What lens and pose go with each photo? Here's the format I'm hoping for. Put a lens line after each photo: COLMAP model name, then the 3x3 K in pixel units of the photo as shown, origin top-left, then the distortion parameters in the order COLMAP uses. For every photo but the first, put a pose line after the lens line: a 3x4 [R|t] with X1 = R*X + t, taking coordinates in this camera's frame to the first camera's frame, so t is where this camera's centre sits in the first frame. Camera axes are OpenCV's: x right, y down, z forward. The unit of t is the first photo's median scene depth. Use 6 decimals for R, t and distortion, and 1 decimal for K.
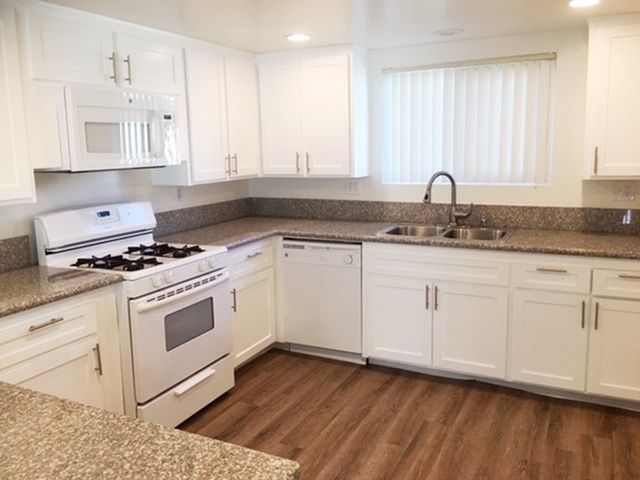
lens RADIAL K [[547.6, 0, 318.5], [0, 547.6, 236.6], [0, 0, 1]] dist [0.079729, -0.113220]
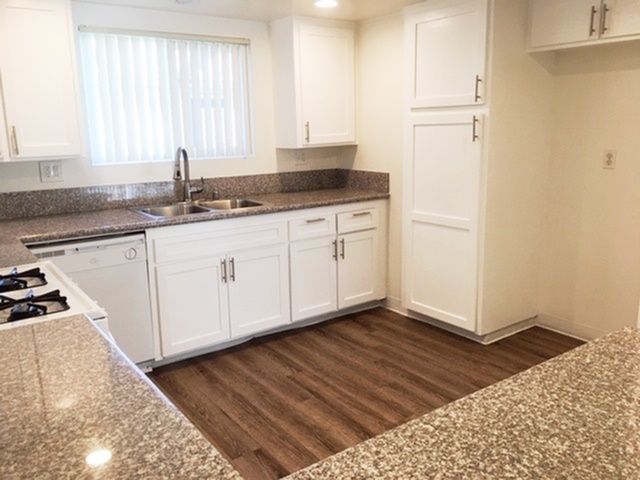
lens RADIAL K [[547.6, 0, 318.5], [0, 547.6, 236.6], [0, 0, 1]] dist [0.079729, -0.113220]
pose [[0.460331, -0.168069, 0.871693, -0.579721], [0.160255, 0.981516, 0.104615, -0.027648], [-0.873163, 0.091535, 0.478757, 0.368512]]
